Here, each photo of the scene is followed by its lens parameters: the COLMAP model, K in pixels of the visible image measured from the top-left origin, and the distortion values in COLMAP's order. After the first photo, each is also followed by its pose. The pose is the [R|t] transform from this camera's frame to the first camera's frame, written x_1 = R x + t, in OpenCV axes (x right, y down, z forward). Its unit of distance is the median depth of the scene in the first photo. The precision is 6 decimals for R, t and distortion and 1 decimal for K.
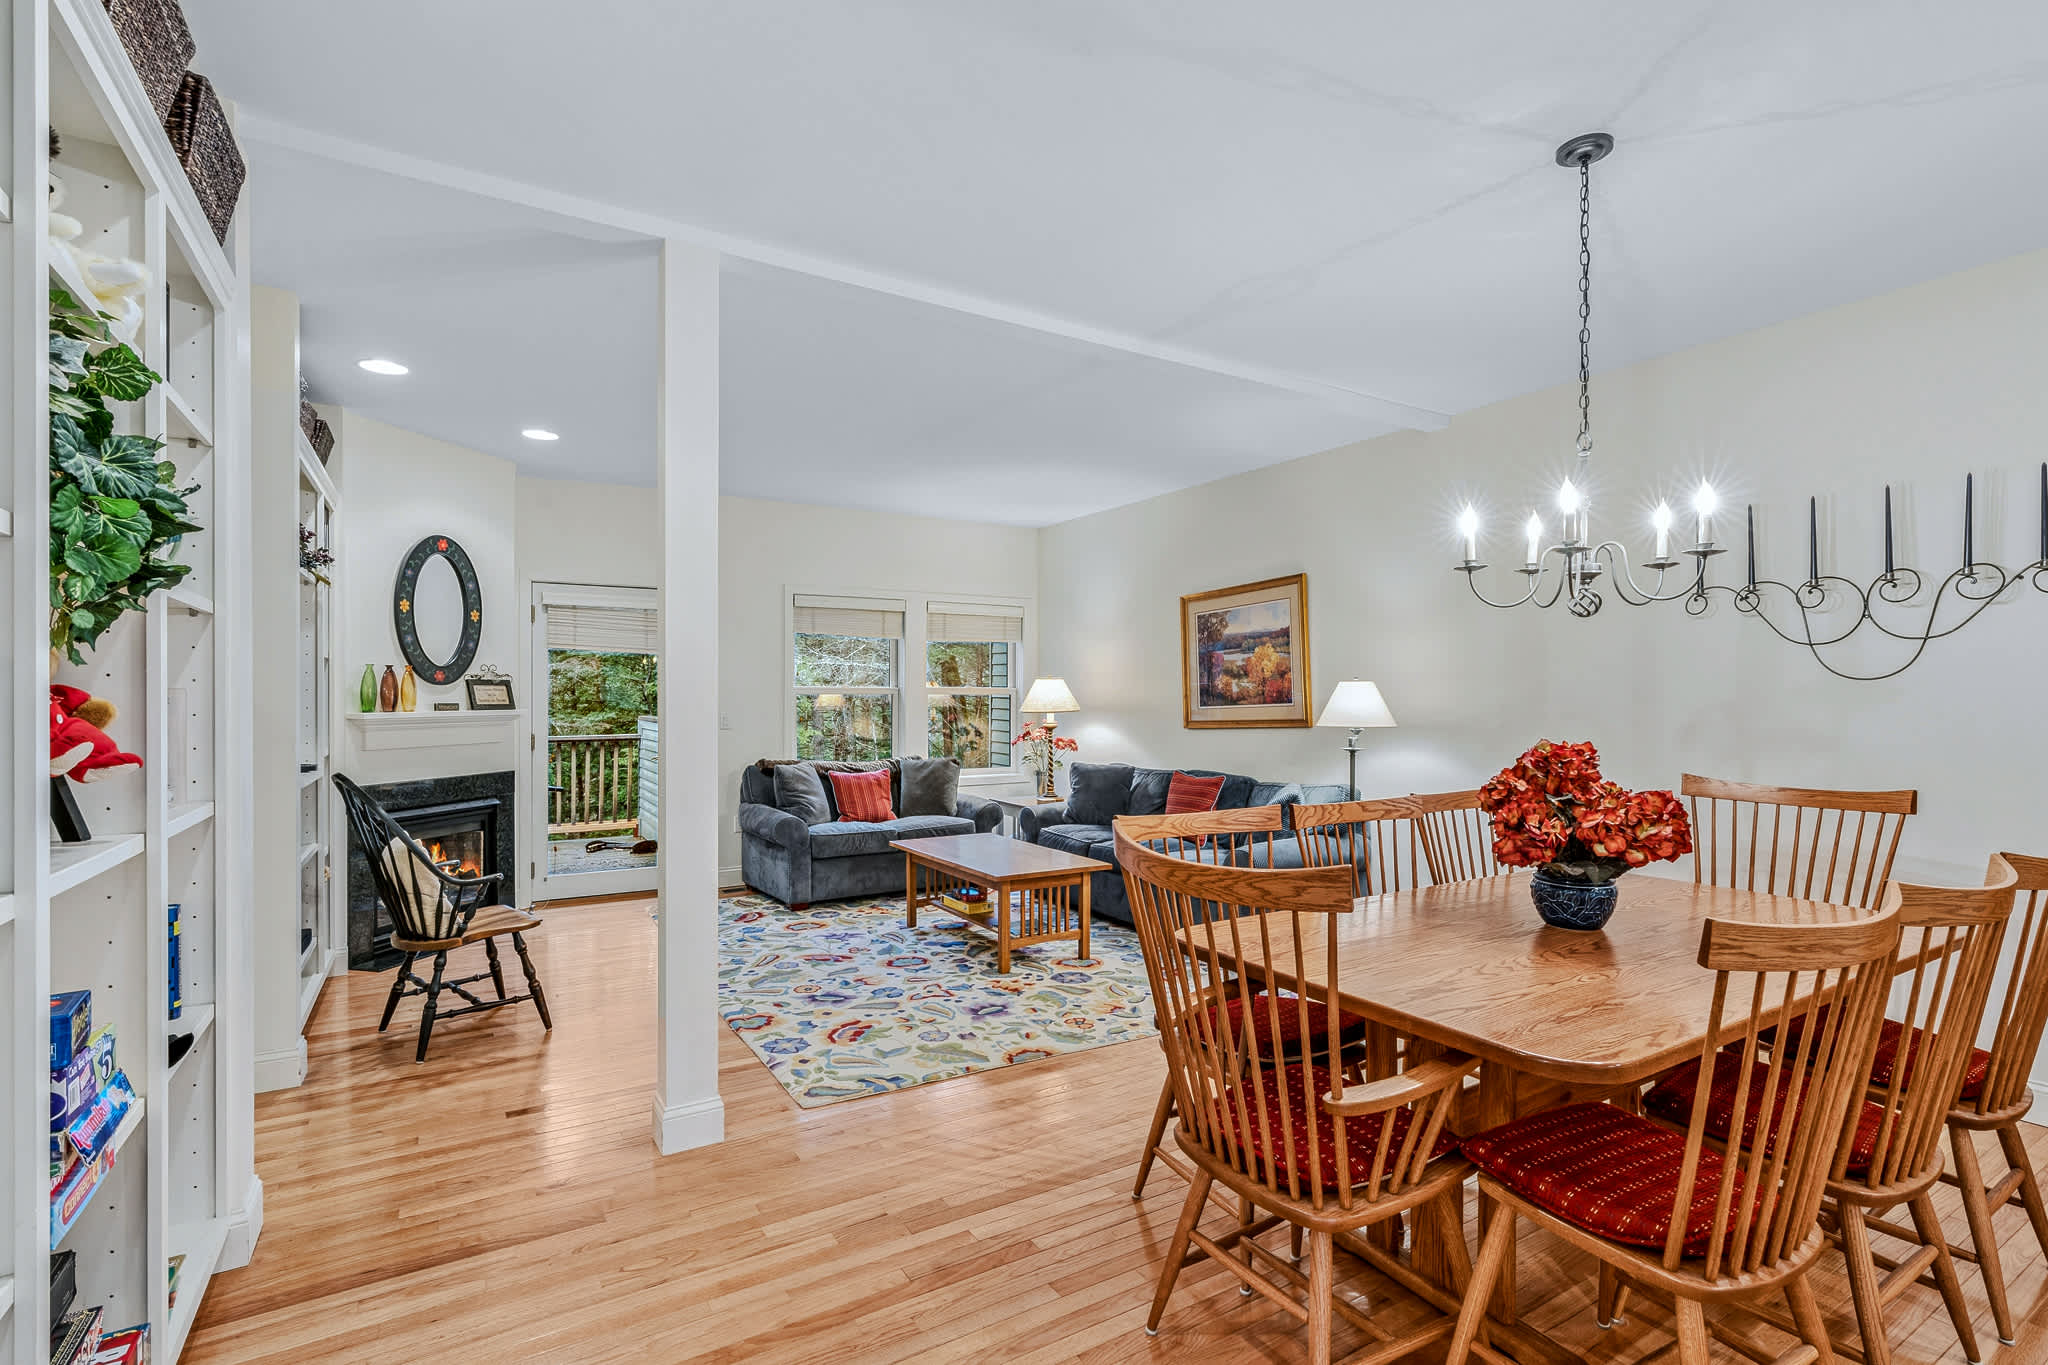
lens RADIAL K [[935.8, 0, 1045.2], [0, 935.8, 710.0], [0, 0, 1]] dist [-0.009162, 0.002605]
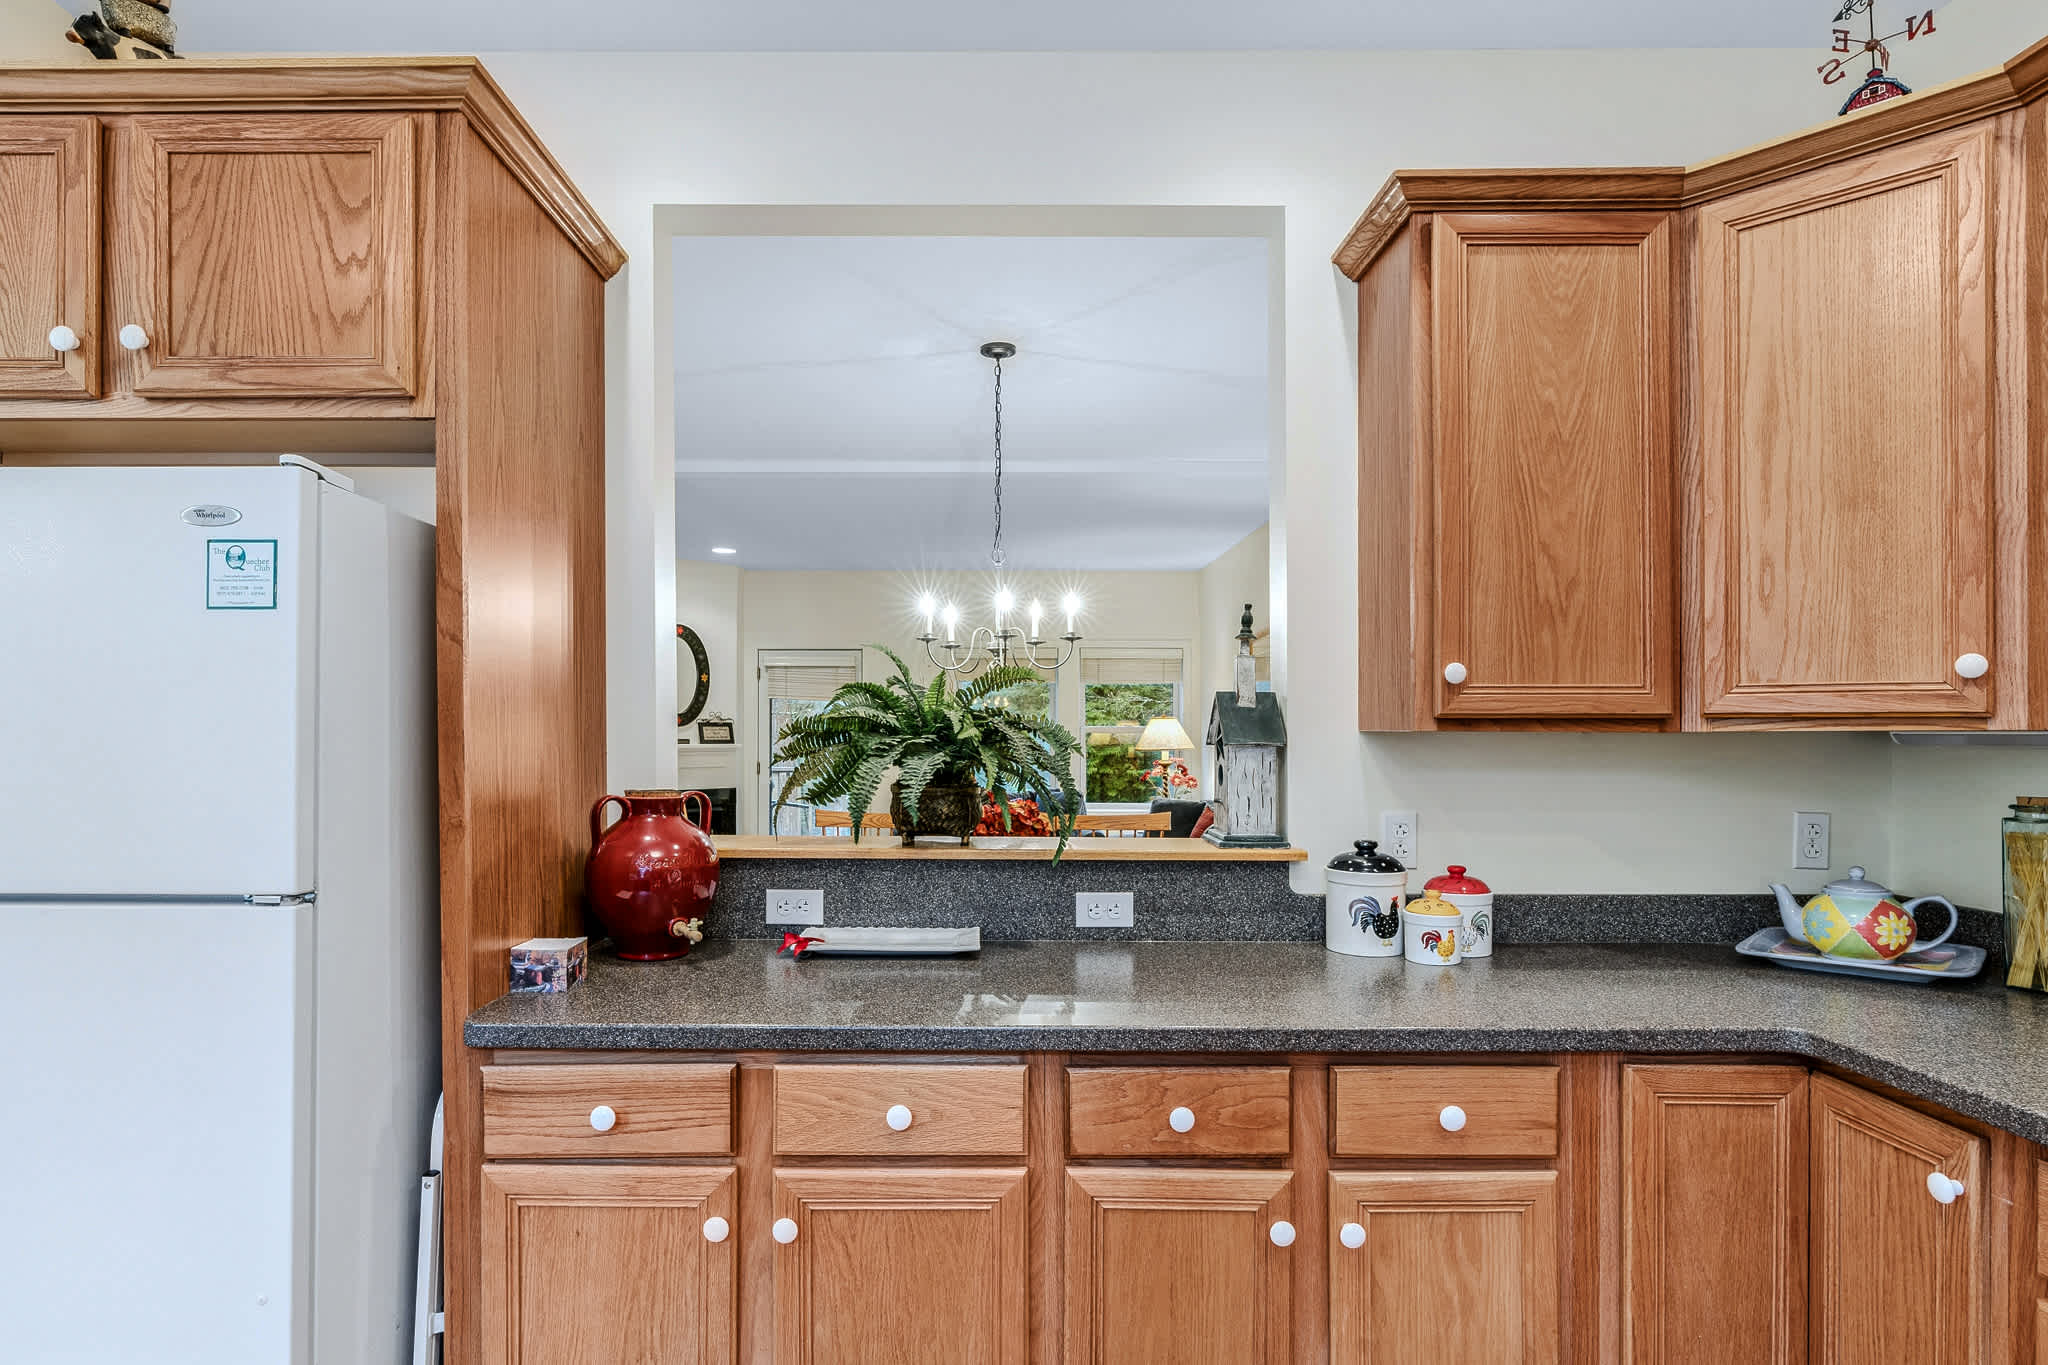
lens RADIAL K [[1089.9, 0, 973.5], [0, 1089.9, 740.6], [0, 0, 1]] dist [-0.011547, 0.000259]
pose [[0.840510, 0.005740, -0.541766, 0.616168], [-0.008946, 0.999955, -0.003284, -0.002930], [0.541723, 0.007607, 0.840523, -0.169234]]
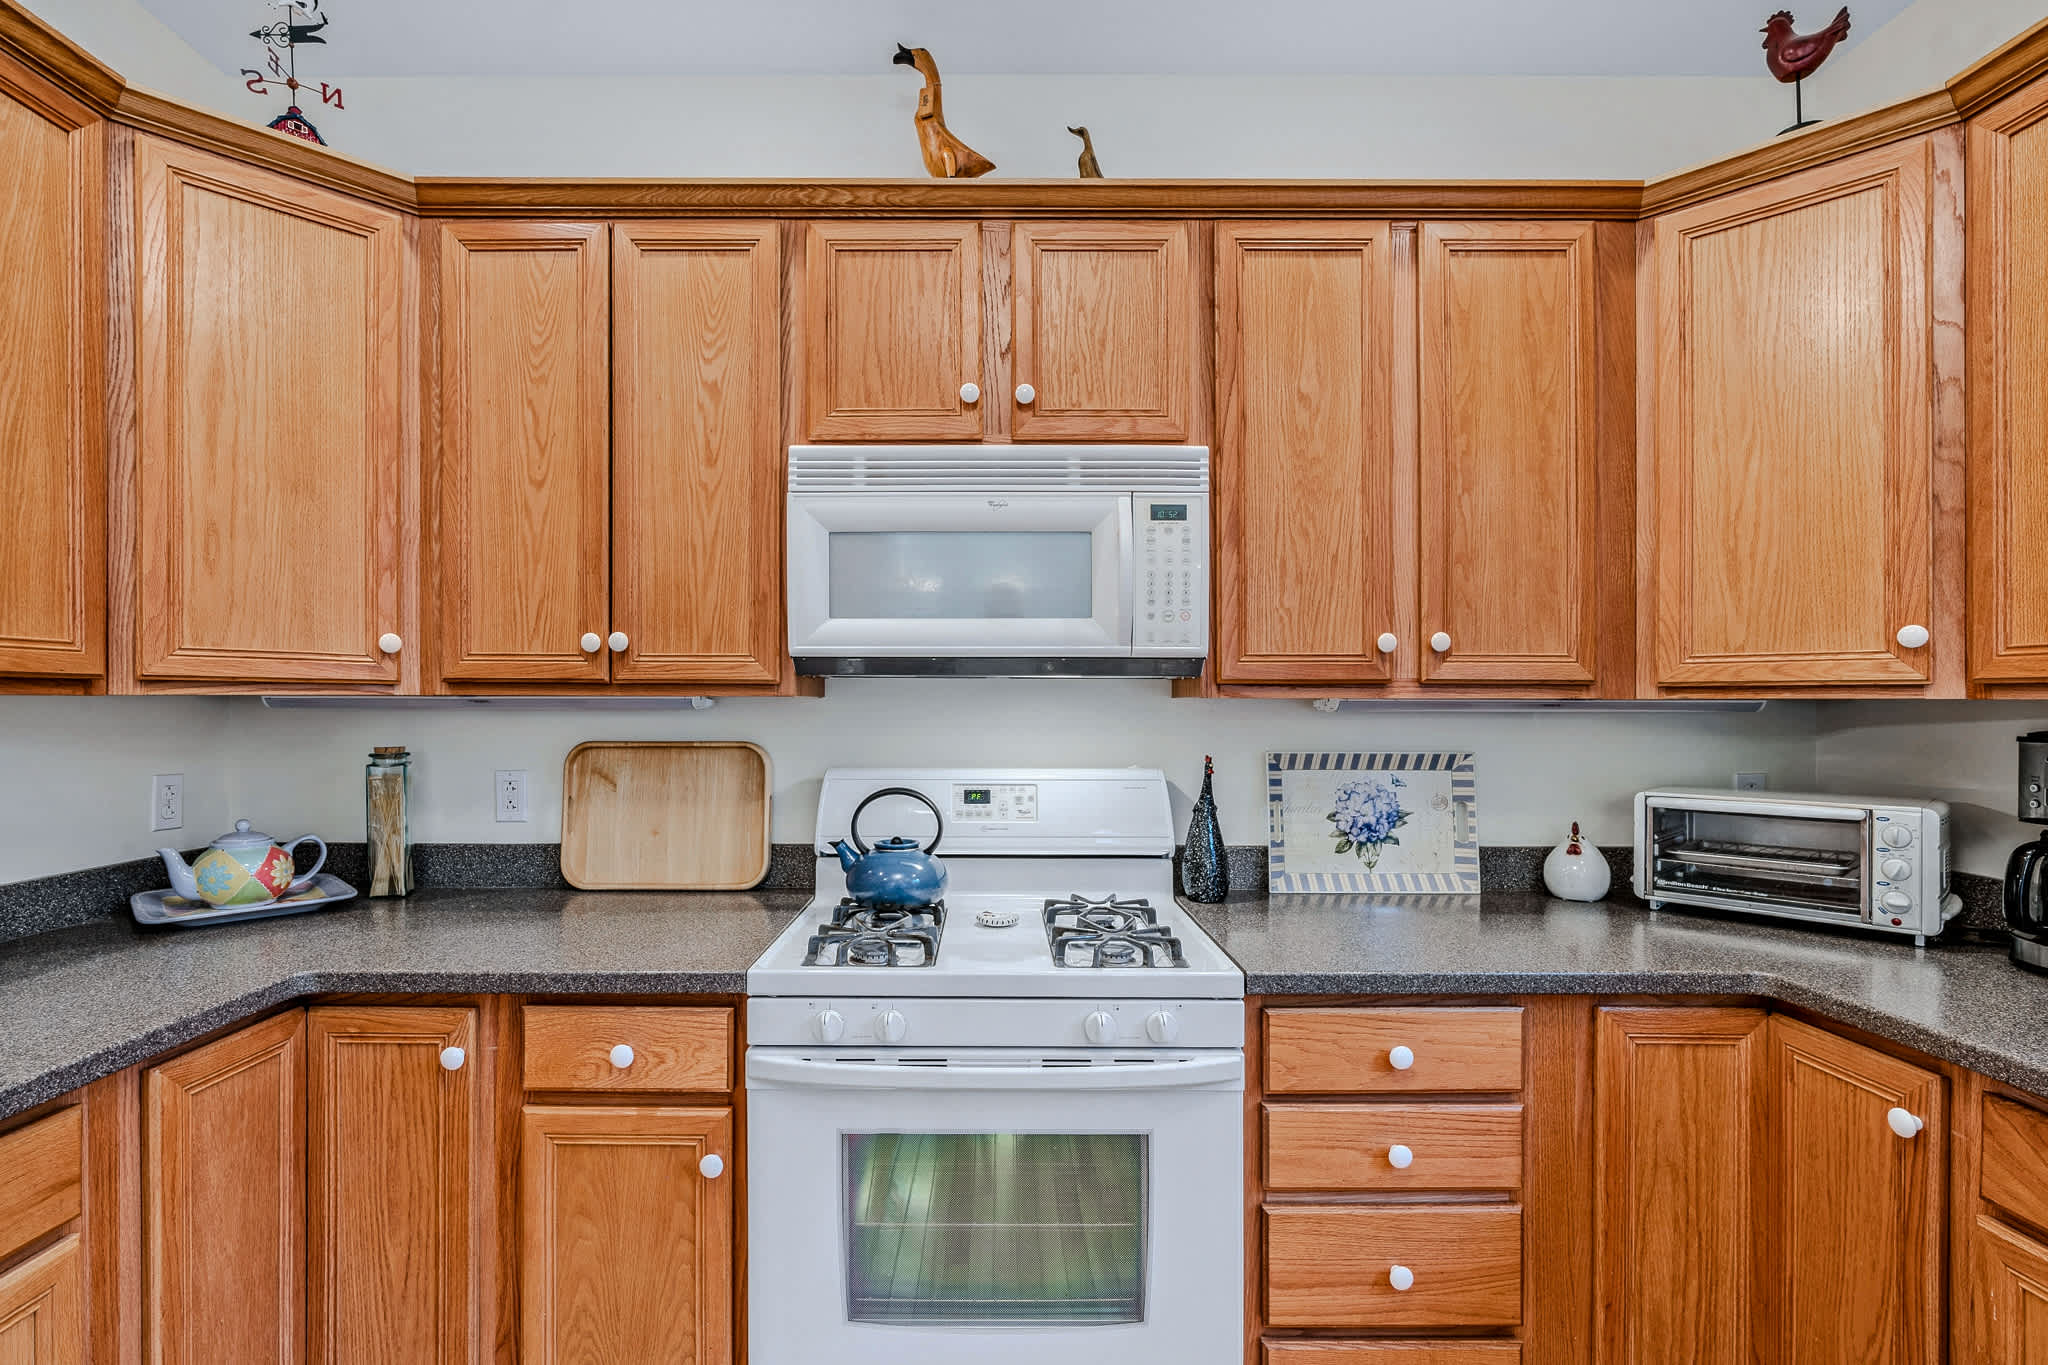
lens RADIAL K [[935.8, 0, 983.1], [0, 935.8, 709.3], [0, 0, 1]] dist [-0.009162, 0.002605]
pose [[0.535167, -0.003191, 0.844740, 0.528489], [0.008705, 0.999961, -0.001737, -0.002030], [-0.844701, 0.008284, 0.535174, -0.116884]]
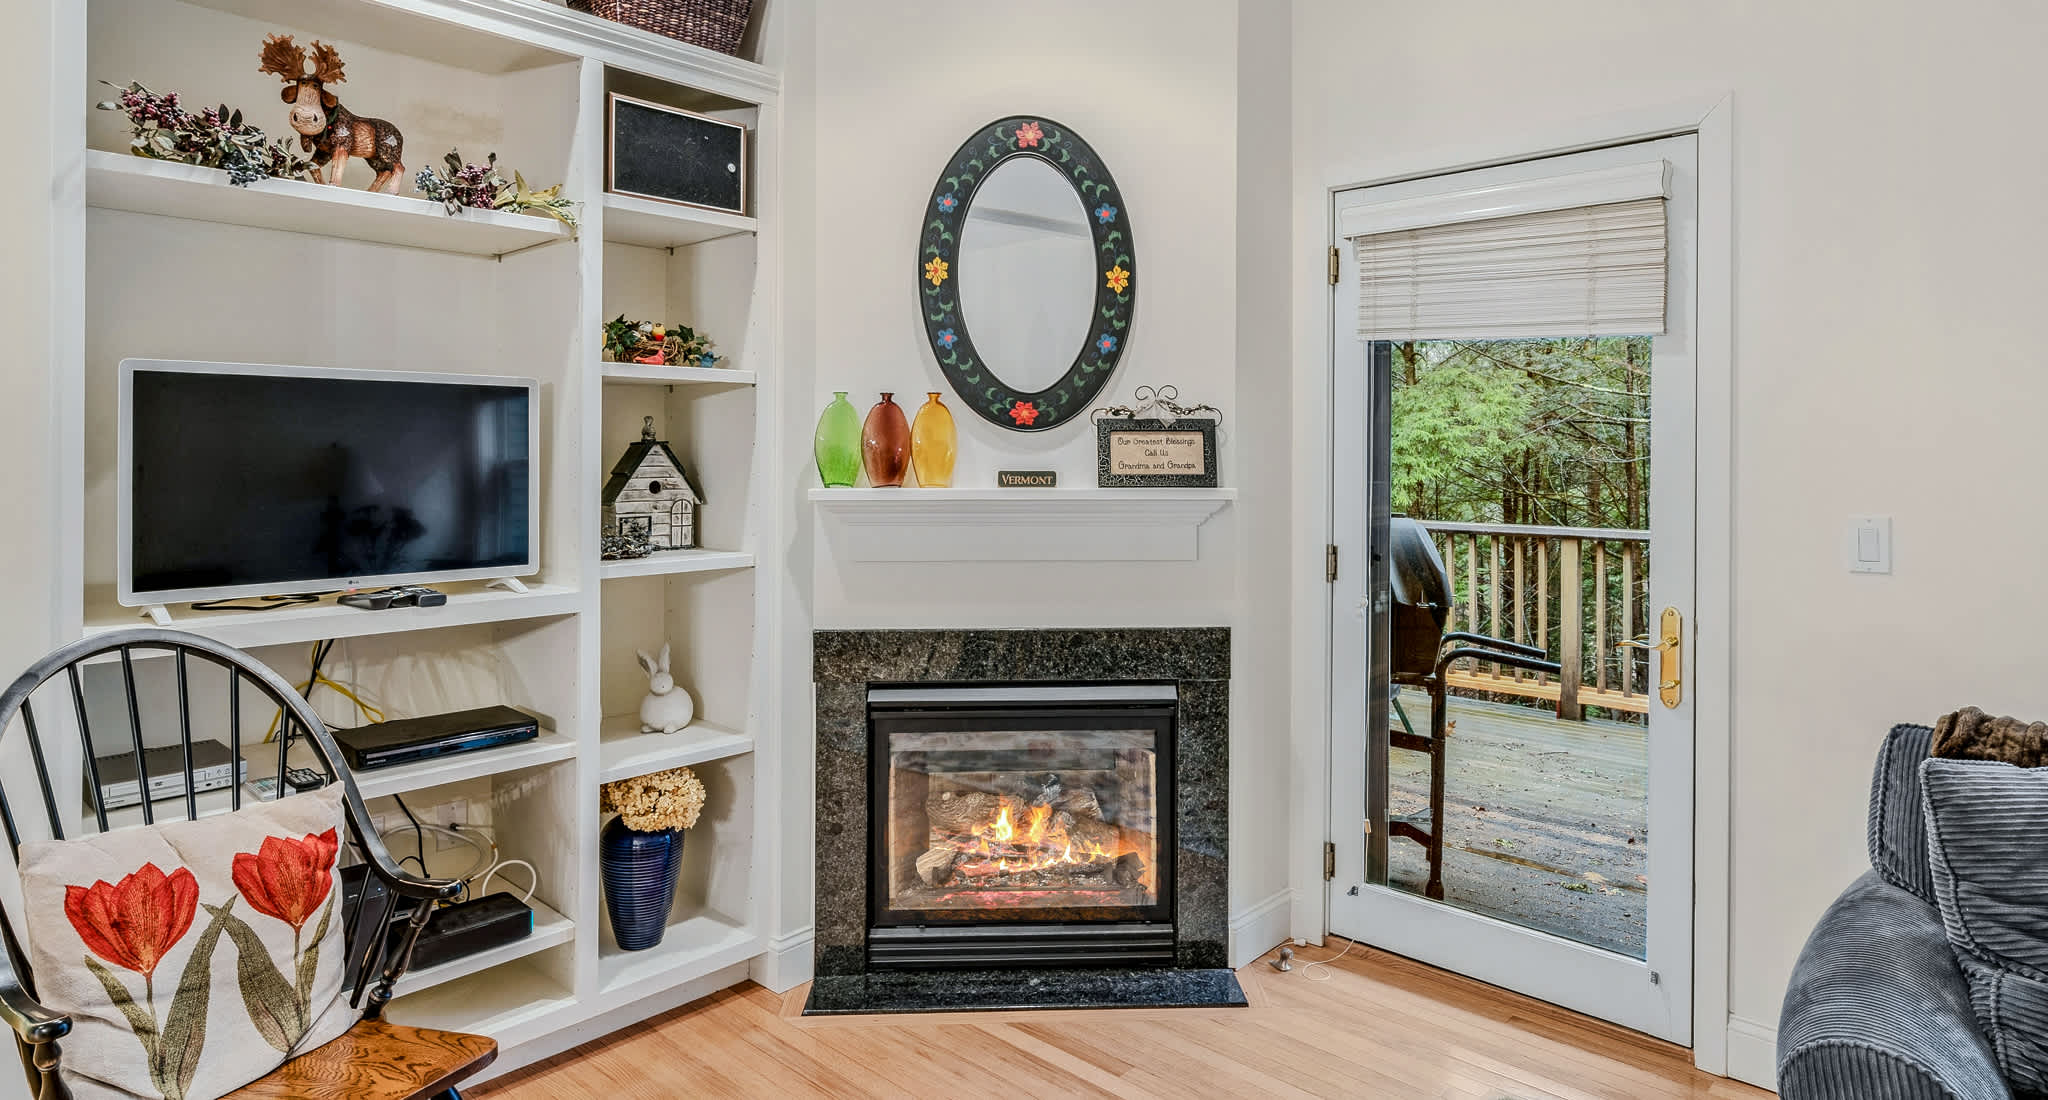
lens RADIAL K [[1144.5, 0, 1036.3], [0, 1144.5, 449.9], [0, 0, 1]] dist [-0.004082, 0.001045]
pose [[0.263699, -0.000738, -0.964605, -0.083095], [-0.017474, 0.999832, -0.005542, -0.013571], [0.964447, 0.018317, 0.263642, 0.792529]]
